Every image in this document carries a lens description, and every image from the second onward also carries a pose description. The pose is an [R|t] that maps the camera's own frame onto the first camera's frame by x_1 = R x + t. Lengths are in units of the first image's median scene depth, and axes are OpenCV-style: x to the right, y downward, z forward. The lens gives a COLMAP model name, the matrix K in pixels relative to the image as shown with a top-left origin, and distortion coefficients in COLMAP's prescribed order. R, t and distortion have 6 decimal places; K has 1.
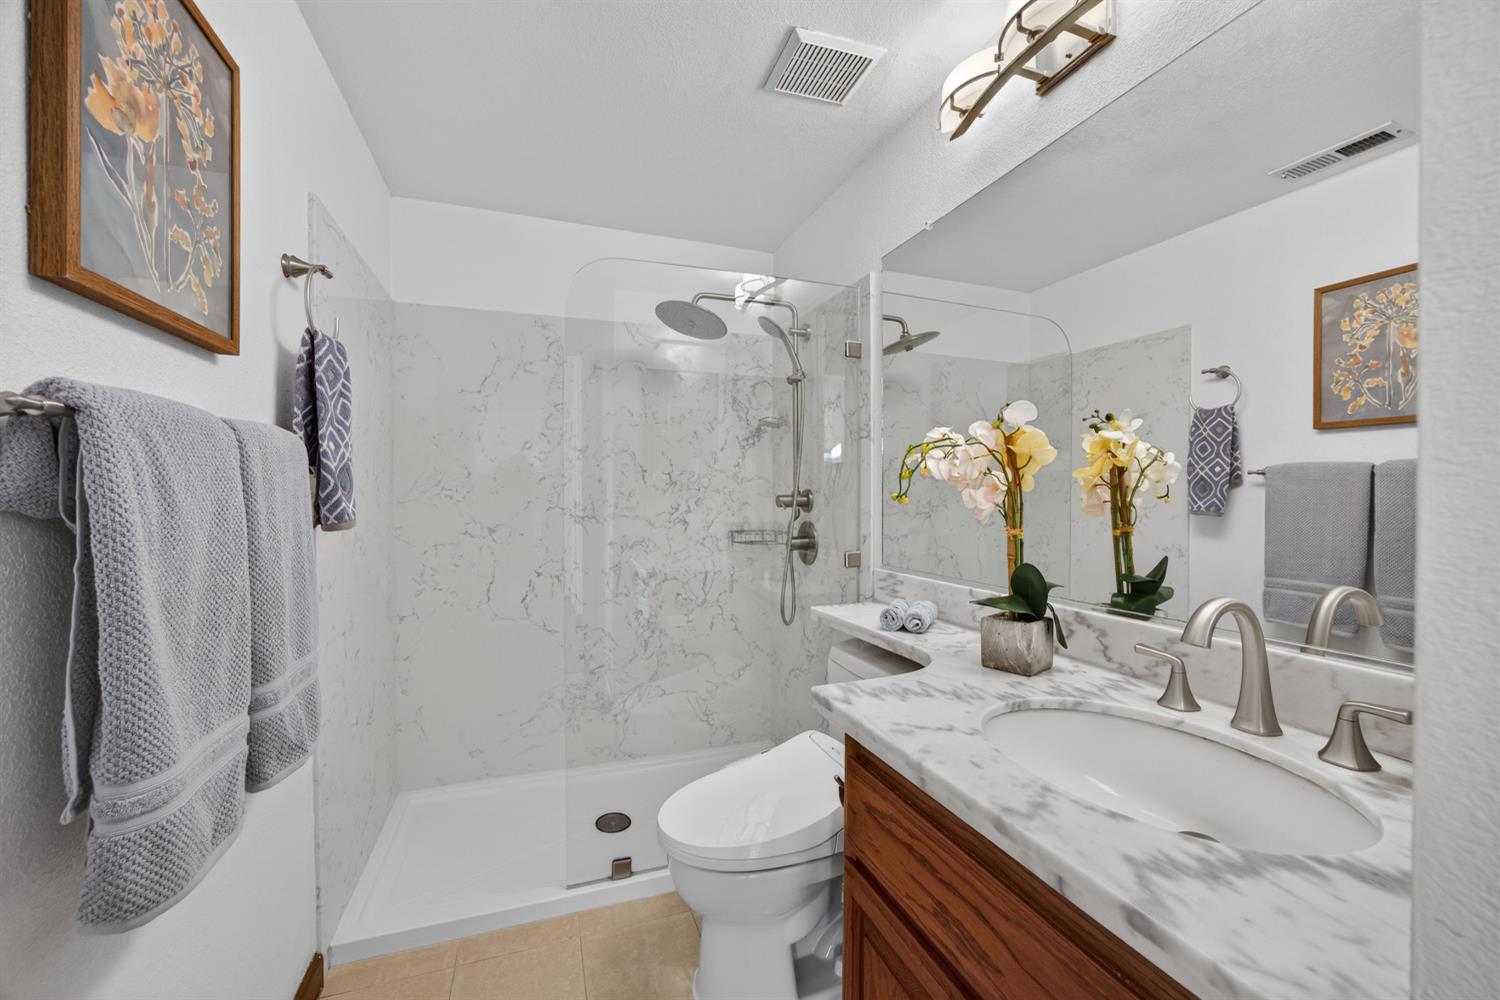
lens RADIAL K [[580.7, 0, 751.2], [0, 580.7, 496.9], [0, 0, 1]] dist [-0.001558, -0.000068]
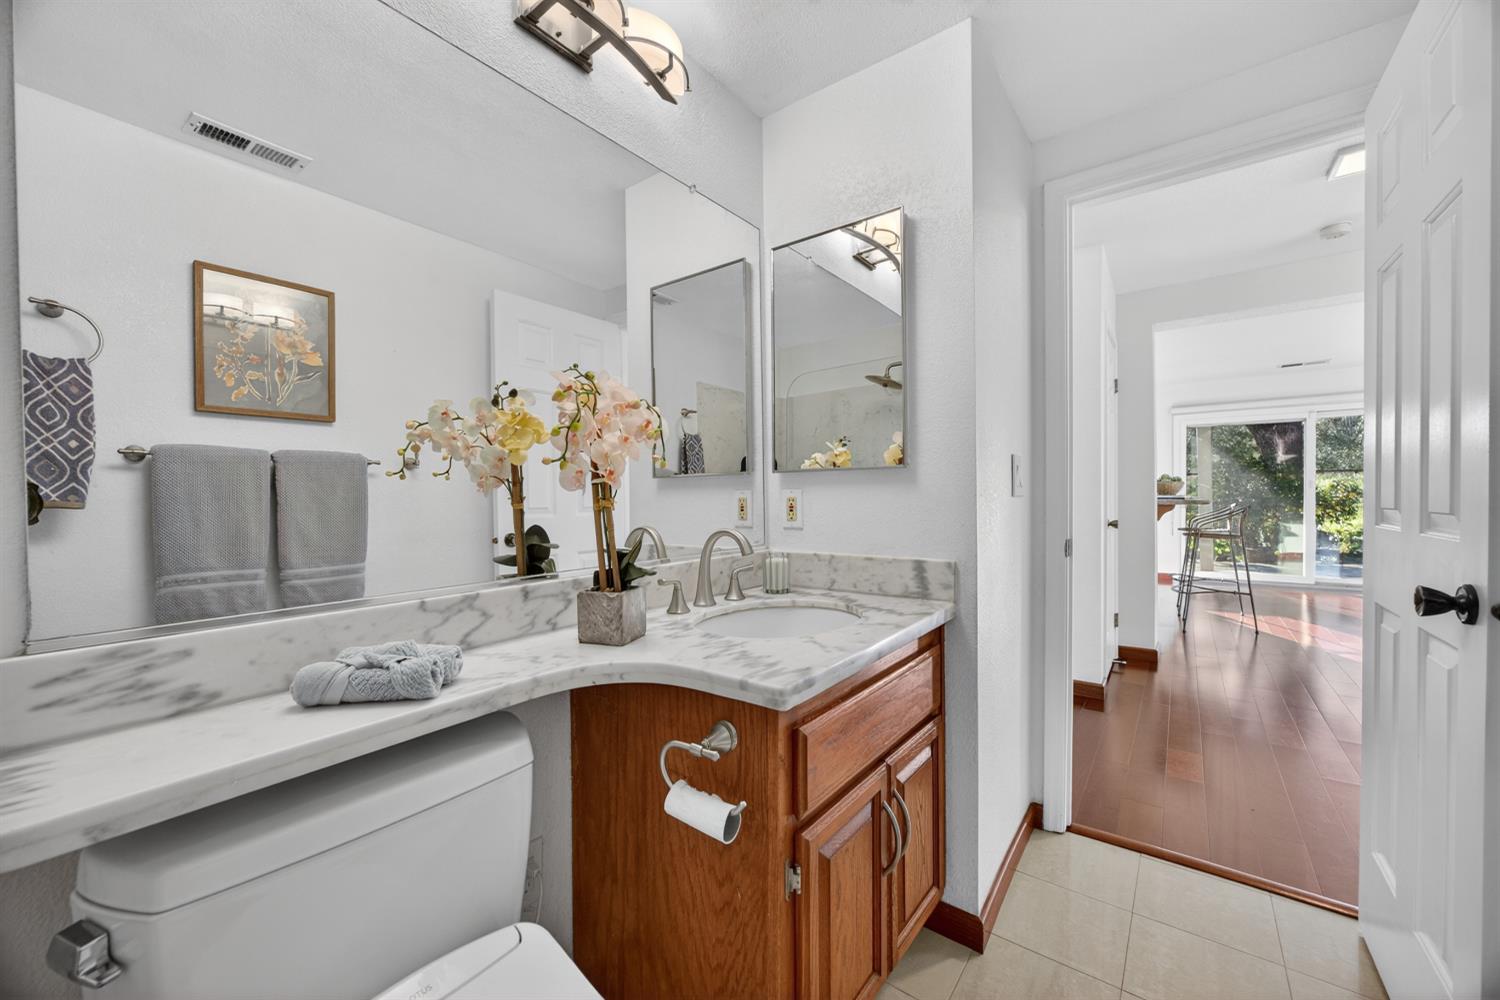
lens RADIAL K [[580.7, 0, 746.9], [0, 580.7, 499.6], [0, 0, 1]] dist [-0.001558, -0.000068]
pose [[-0.526506, -0.004883, 0.850157, -0.488839], [0.010078, 0.999877, 0.011985, 0.041735], [-0.850112, 0.014878, -0.526392, 1.265369]]
